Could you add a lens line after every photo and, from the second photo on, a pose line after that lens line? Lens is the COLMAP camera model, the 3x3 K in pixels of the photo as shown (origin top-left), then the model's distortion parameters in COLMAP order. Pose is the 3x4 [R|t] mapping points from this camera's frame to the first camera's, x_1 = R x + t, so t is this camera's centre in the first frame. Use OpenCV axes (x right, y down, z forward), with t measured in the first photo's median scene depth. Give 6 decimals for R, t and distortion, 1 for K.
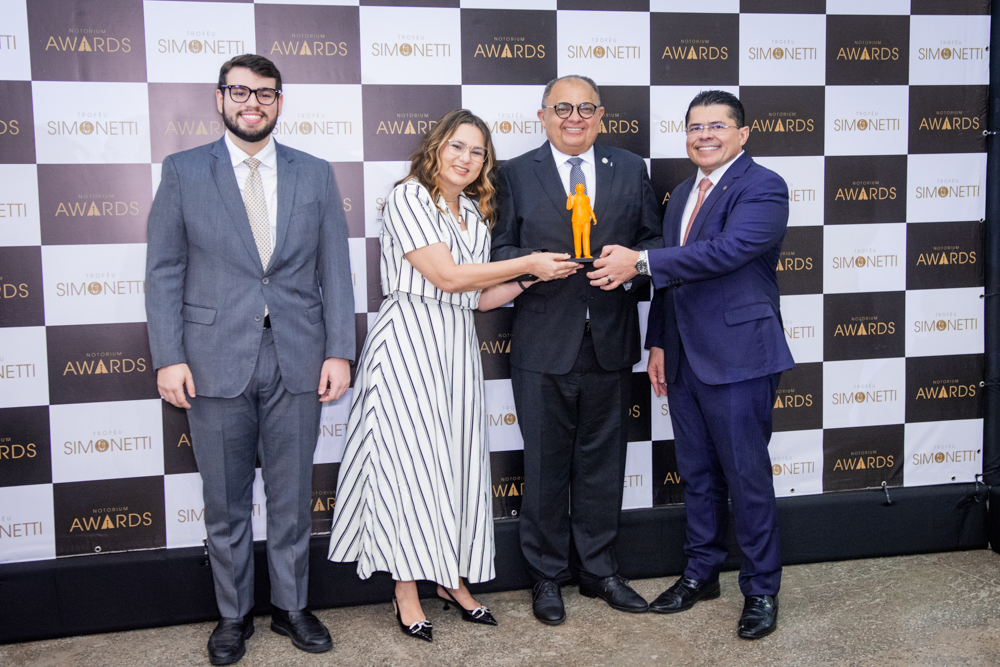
lens RADIAL K [[1229.7, 0, 534.7], [0, 1229.7, 332.4], [0, 0, 1]] dist [0.119601, 0.000000]
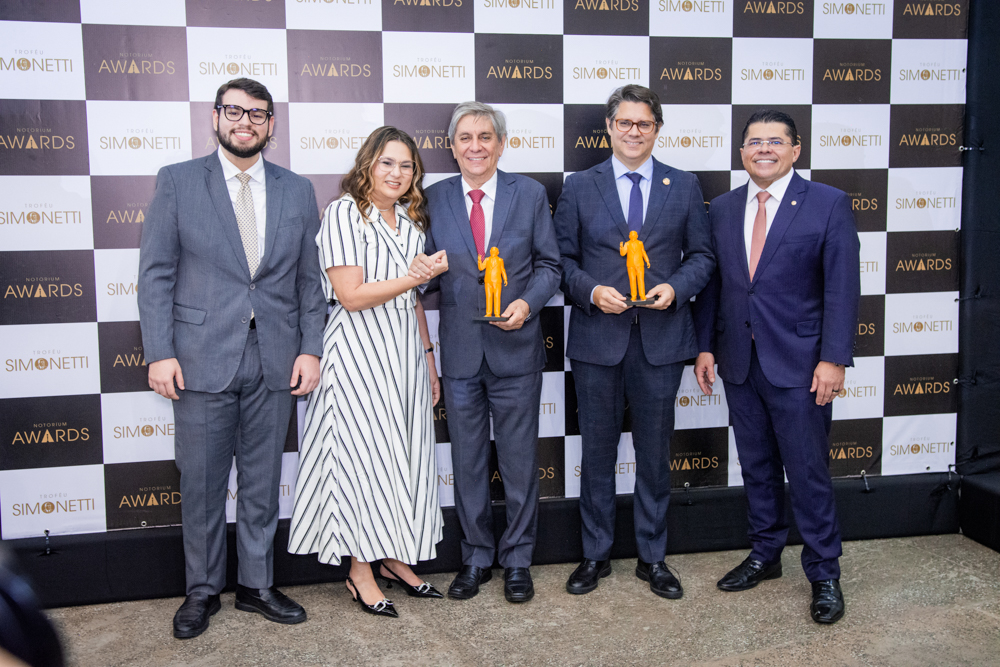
lens RADIAL K [[1125.5, 0, 522.5], [0, 1125.5, 342.3], [0, 0, 1]] dist [0.101491, 0.000000]
pose [[0.999601, 0.007278, -0.027299, 0.011490], [-0.006973, 0.999913, 0.011223, -0.000974], [0.027378, -0.011028, 0.999564, 0.001442]]
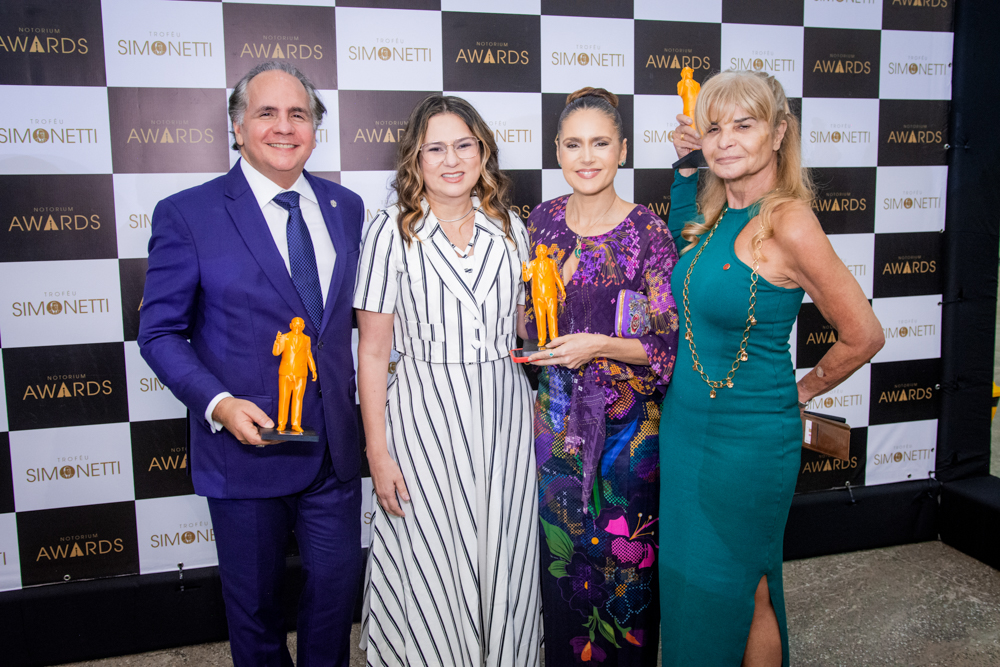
lens RADIAL K [[909.4, 0, 510.9], [0, 909.4, 333.8], [0, 0, 1]] dist [0.027983, 0.000000]
pose [[0.999593, -0.002996, 0.028375, -0.026708], [0.001964, 0.999338, 0.036320, -0.037211], [-0.028465, -0.036250, 0.998937, 0.281716]]
